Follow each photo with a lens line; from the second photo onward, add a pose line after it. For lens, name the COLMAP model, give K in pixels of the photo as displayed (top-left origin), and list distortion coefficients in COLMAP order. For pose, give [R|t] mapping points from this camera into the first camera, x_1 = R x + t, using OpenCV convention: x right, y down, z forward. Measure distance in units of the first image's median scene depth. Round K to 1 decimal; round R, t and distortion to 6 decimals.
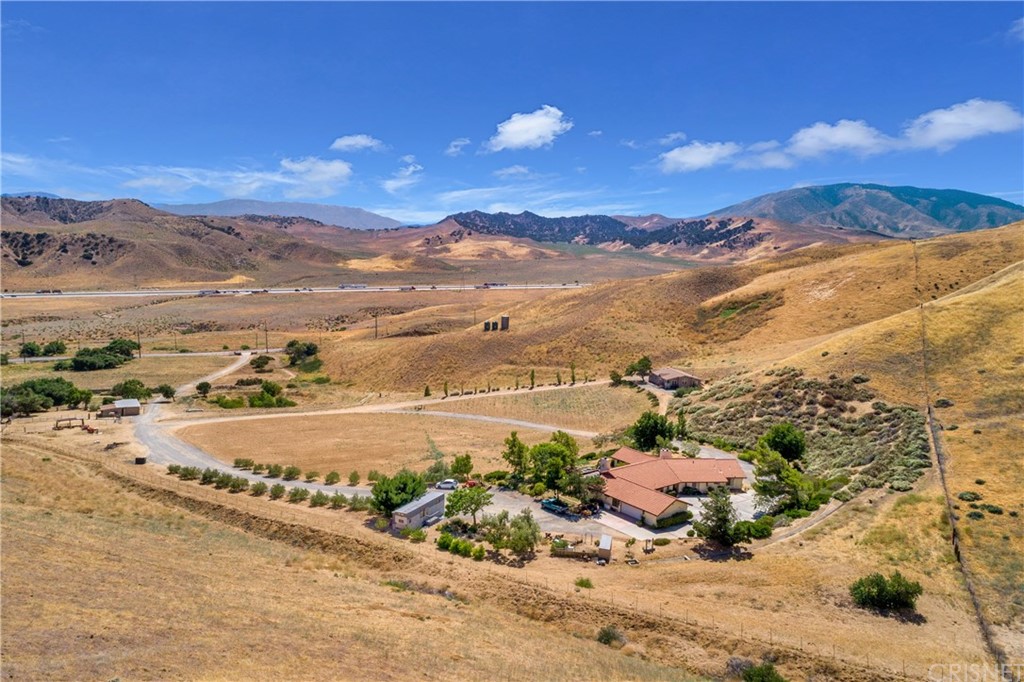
lens RADIAL K [[688.7, 0, 512.0], [0, 688.7, 341.0], [0, 0, 1]] dist [-0.001562, 0.005470]
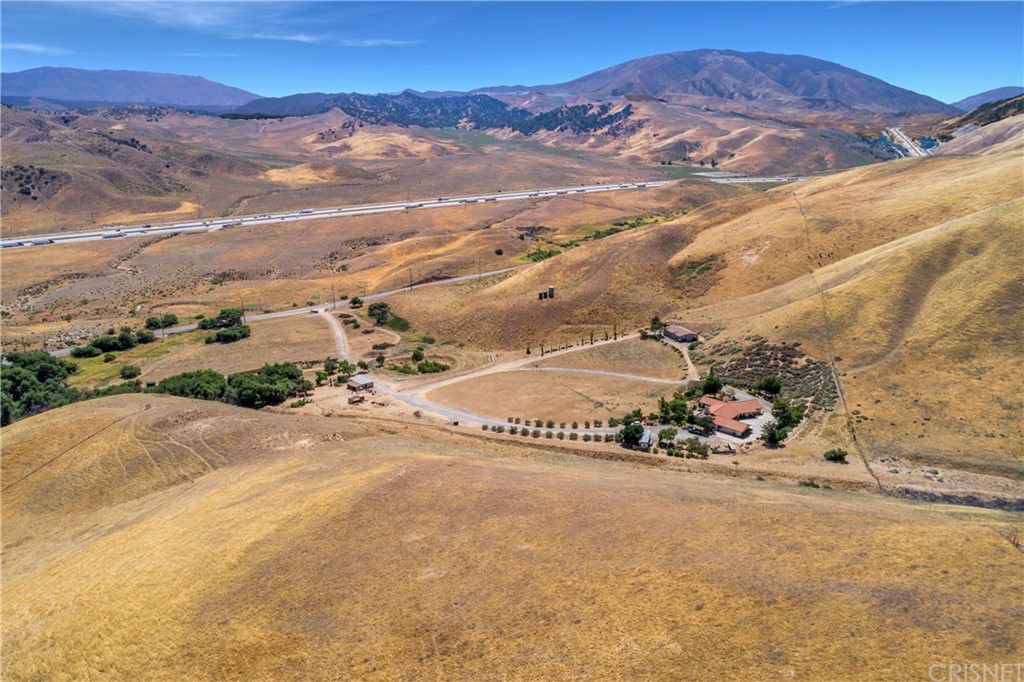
lens RADIAL K [[688.7, 0, 512.0], [0, 688.7, 341.0], [0, 0, 1]] dist [-0.001562, 0.005470]
pose [[0.981167, -0.078606, 0.176443, -0.361720], [0.044849, 0.981196, 0.187730, -0.203513], [-0.187881, -0.176282, 0.966243, -0.419792]]
